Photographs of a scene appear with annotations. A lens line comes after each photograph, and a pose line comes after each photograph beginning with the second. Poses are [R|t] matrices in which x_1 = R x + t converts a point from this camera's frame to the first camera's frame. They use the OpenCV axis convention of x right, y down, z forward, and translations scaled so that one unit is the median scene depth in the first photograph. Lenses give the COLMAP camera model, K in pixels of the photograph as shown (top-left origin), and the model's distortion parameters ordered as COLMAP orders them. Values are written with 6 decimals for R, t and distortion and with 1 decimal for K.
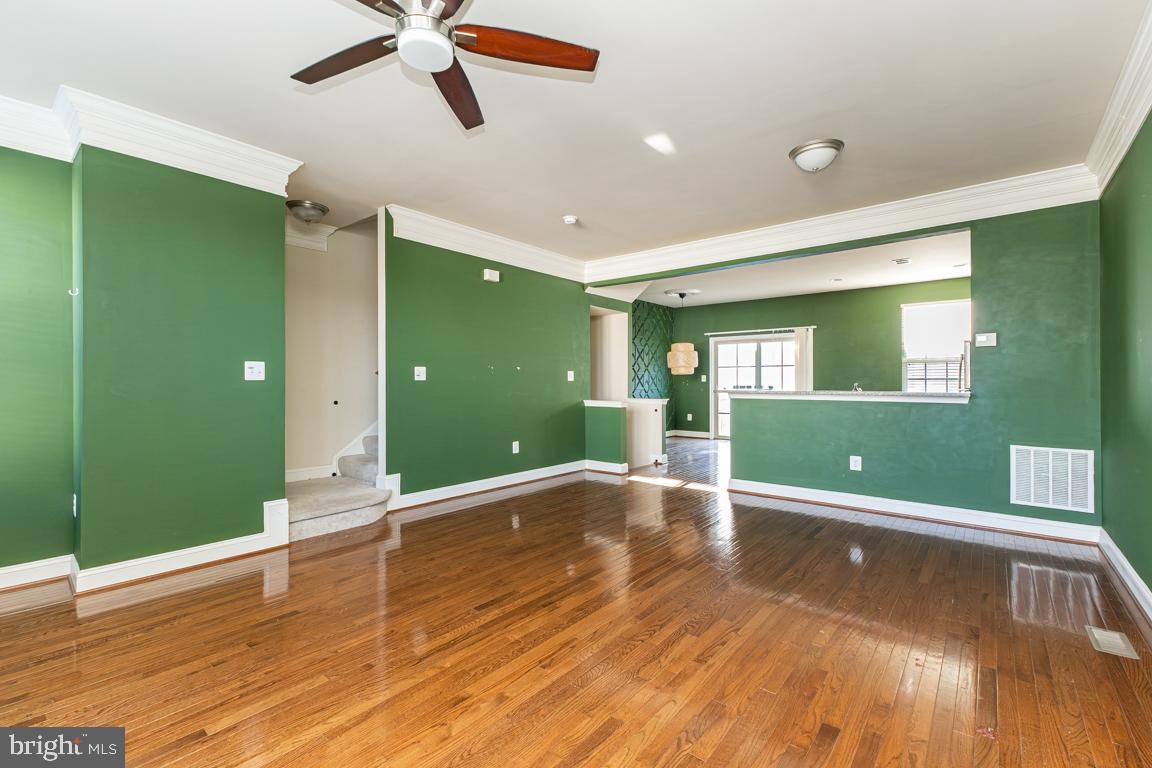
lens RADIAL K [[504.4, 0, 572.5], [0, 504.4, 375.8], [0, 0, 1]] dist [0.010345, 0.000073]
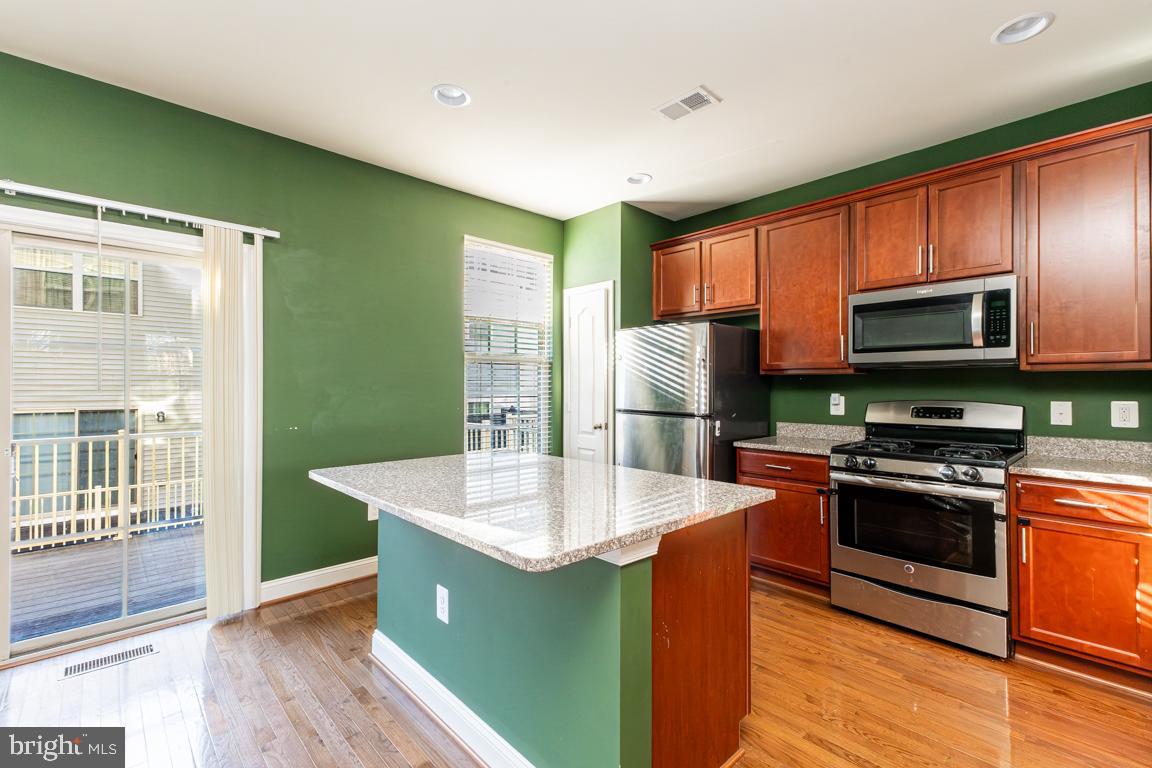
lens RADIAL K [[504.4, 0, 572.5], [0, 504.4, 375.8], [0, 0, 1]] dist [0.010345, 0.000073]
pose [[0.118999, 0.019505, 0.992703, 0.168586], [-0.013395, 0.999748, -0.018037, -0.001700], [-0.992804, -0.011151, 0.119230, 0.717702]]
